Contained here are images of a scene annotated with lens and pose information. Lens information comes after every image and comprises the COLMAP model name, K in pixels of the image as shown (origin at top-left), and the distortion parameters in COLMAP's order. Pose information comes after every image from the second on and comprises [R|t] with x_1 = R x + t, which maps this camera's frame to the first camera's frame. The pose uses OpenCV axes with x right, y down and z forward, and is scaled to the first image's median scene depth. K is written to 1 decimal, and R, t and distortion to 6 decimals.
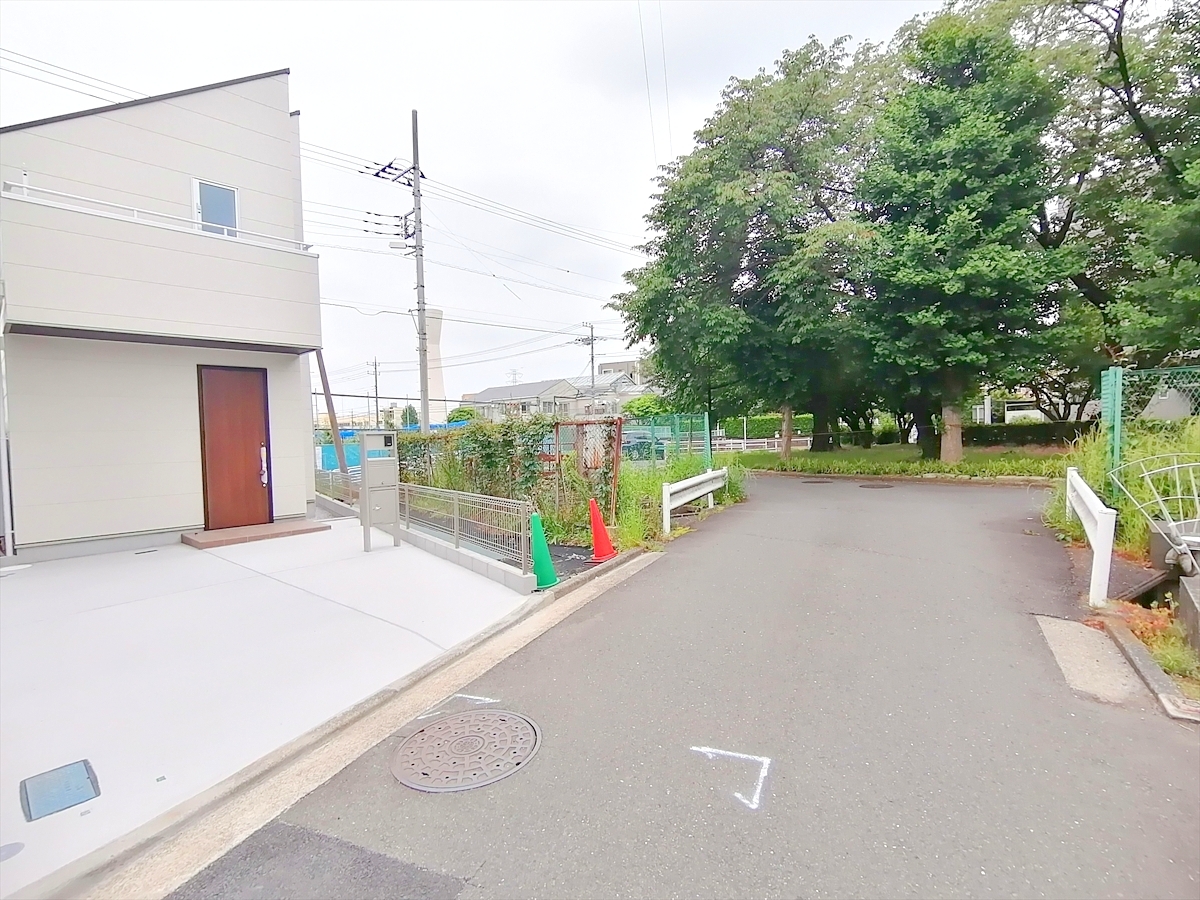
lens RADIAL K [[592.0, 0, 590.1], [0, 592.0, 464.0], [0, 0, 1]] dist [-0.004033, -0.003431]
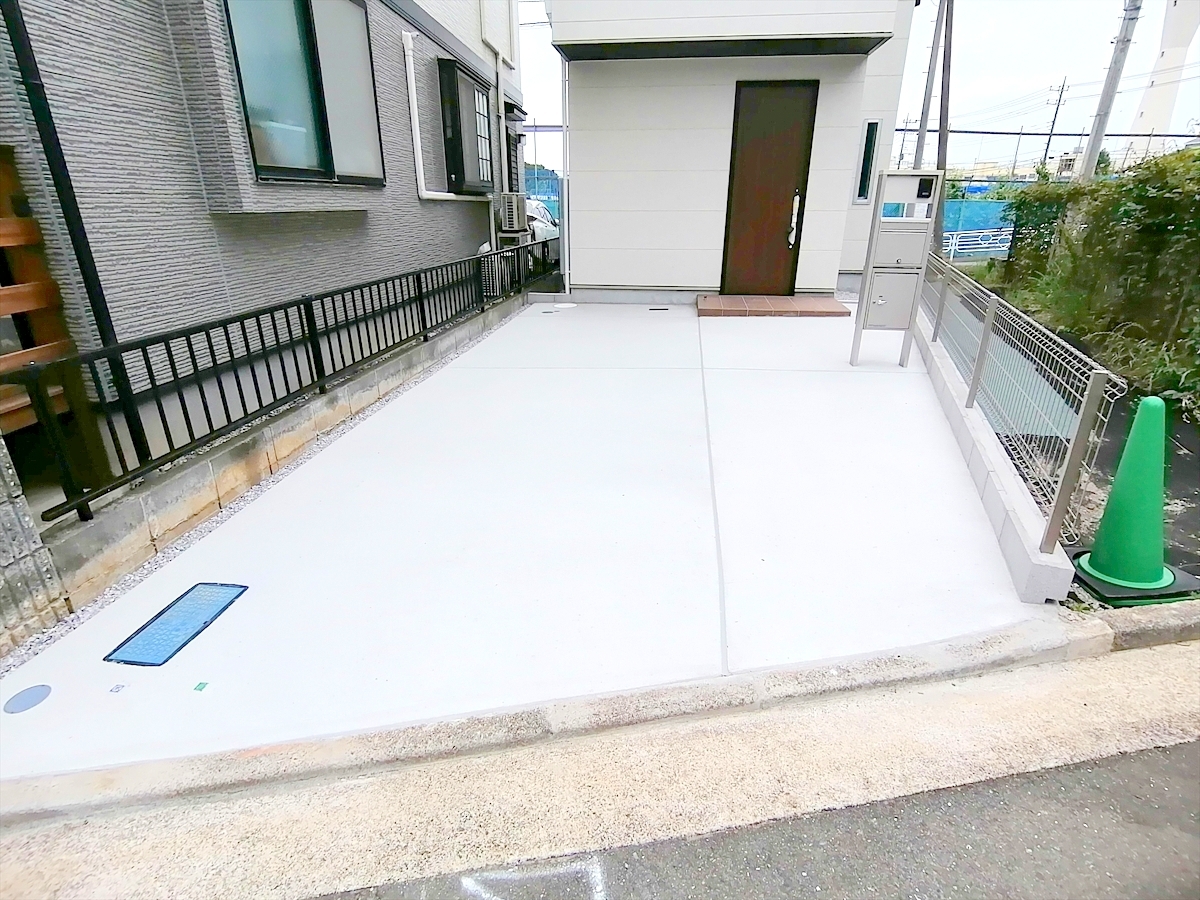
lens RADIAL K [[592.0, 0, 607.7], [0, 592.0, 445.1], [0, 0, 1]] dist [-0.004033, -0.003431]
pose [[0.583579, 0.338989, -0.737918, -0.007763], [-0.057478, 0.923666, 0.378862, -0.005919], [0.810020, -0.178682, 0.558517, 0.275669]]
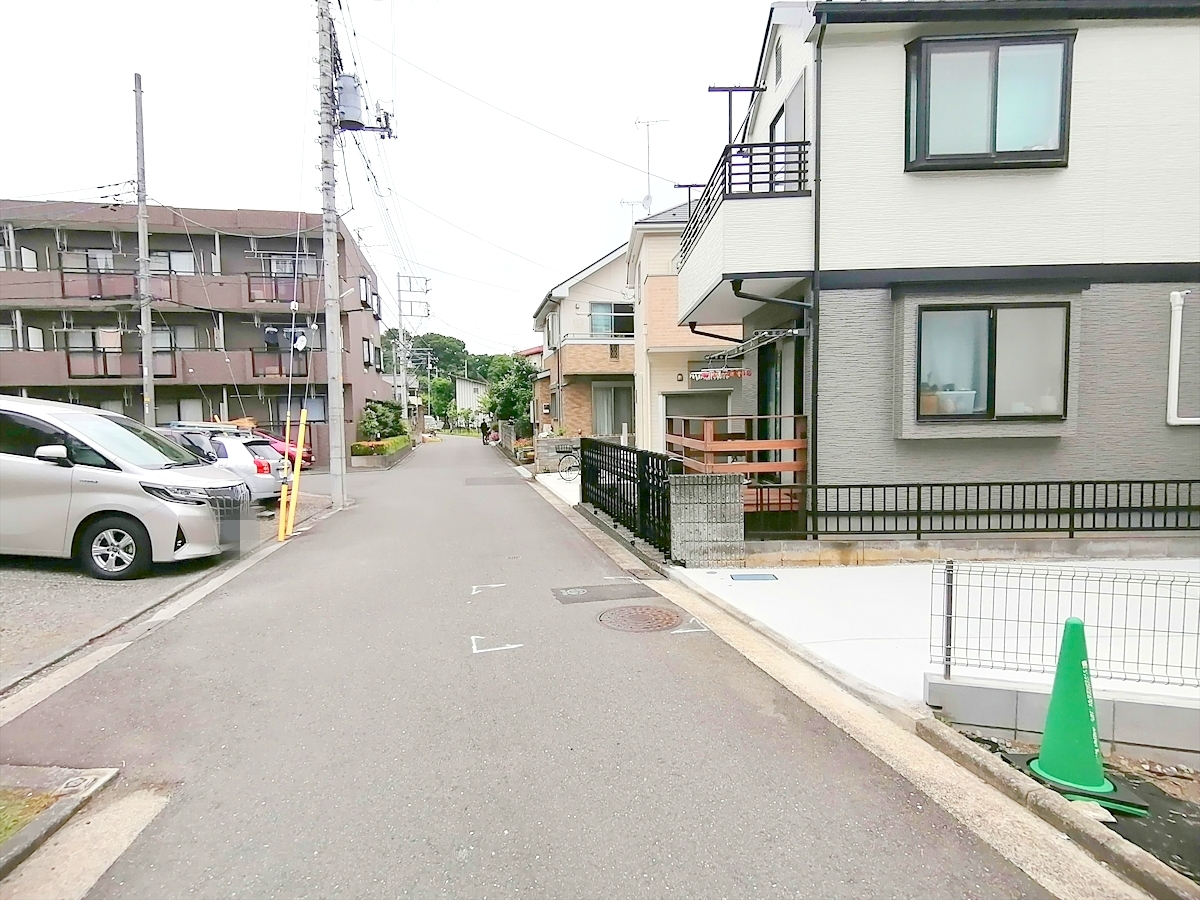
lens RADIAL K [[592.0, 0, 594.4], [0, 592.0, 451.2], [0, 0, 1]] dist [-0.004033, -0.003431]
pose [[-0.766833, 0.086838, -0.635946, 0.257559], [0.013218, 0.992732, 0.119618, -0.057344], [0.641711, 0.083322, -0.762407, 0.599296]]
